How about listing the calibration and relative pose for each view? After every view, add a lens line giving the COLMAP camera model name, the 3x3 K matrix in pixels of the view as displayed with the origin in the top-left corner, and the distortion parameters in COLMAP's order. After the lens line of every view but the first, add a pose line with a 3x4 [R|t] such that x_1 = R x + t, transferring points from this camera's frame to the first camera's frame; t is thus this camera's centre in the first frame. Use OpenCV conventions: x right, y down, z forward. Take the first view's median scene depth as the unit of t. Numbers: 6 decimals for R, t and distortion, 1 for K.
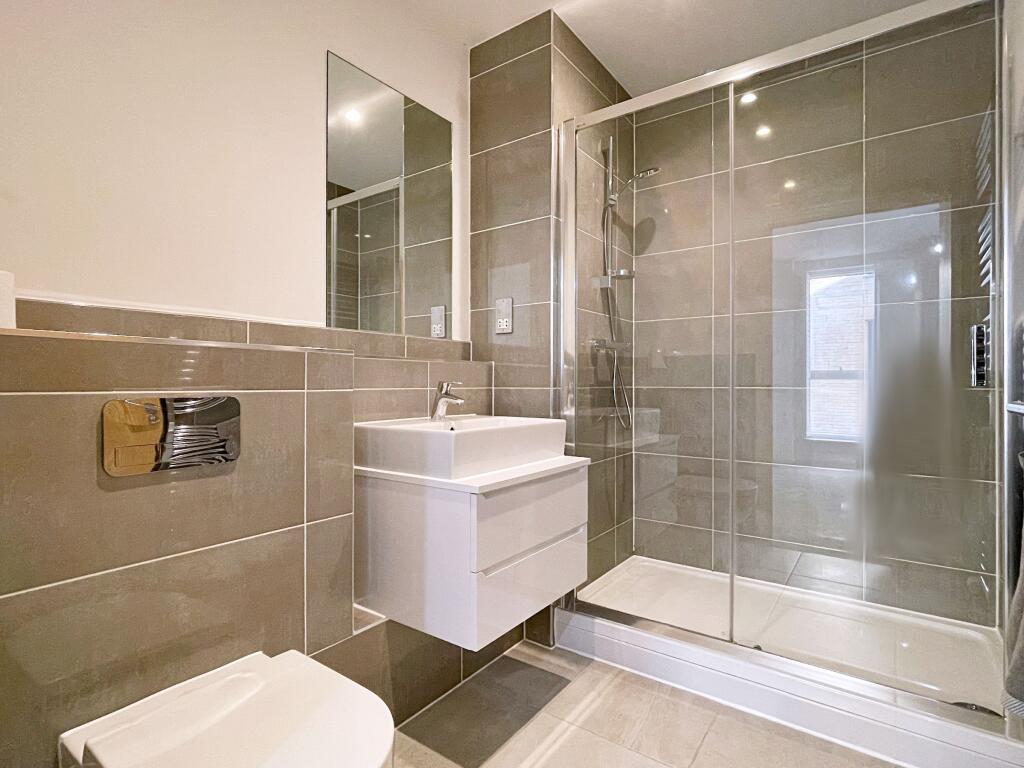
lens RADIAL K [[525.0, 0, 510.0], [0, 525.0, 381.3], [0, 0, 1]] dist [-0.002921, 0.000018]
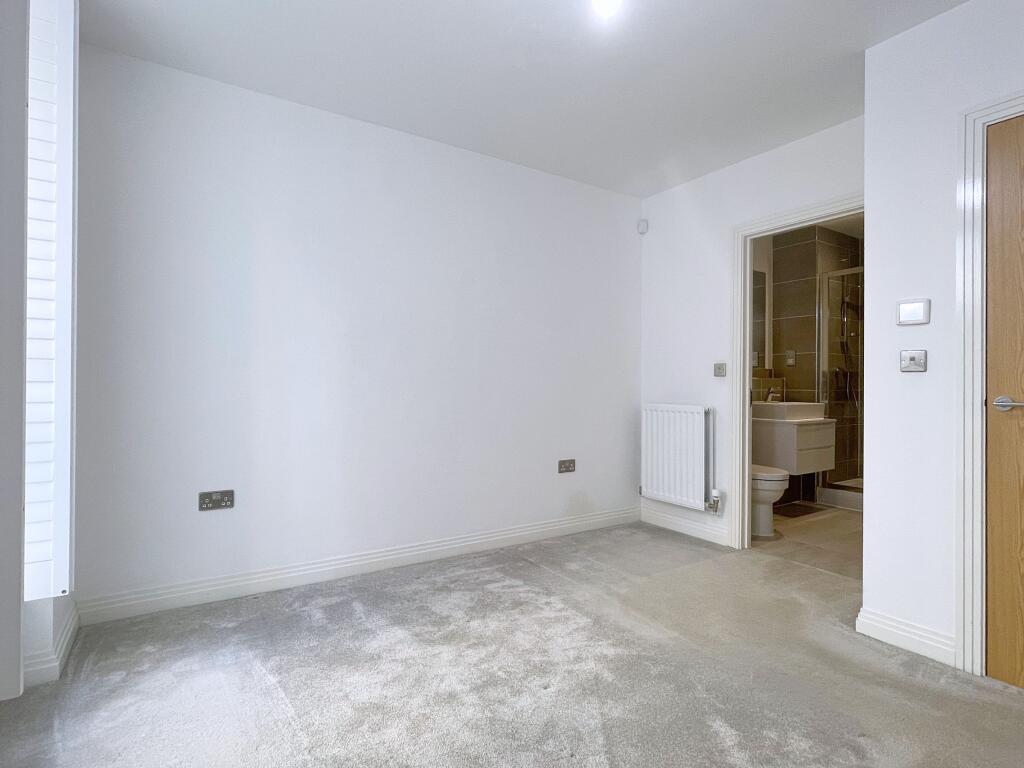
lens RADIAL K [[525.0, 0, 510.0], [0, 525.0, 381.3], [0, 0, 1]] dist [-0.002921, 0.000018]
pose [[0.931909, 0.003501, -0.362674, -0.327777], [-0.001885, 0.999987, 0.004810, -0.033210], [0.362686, -0.003798, 0.931904, -1.581215]]
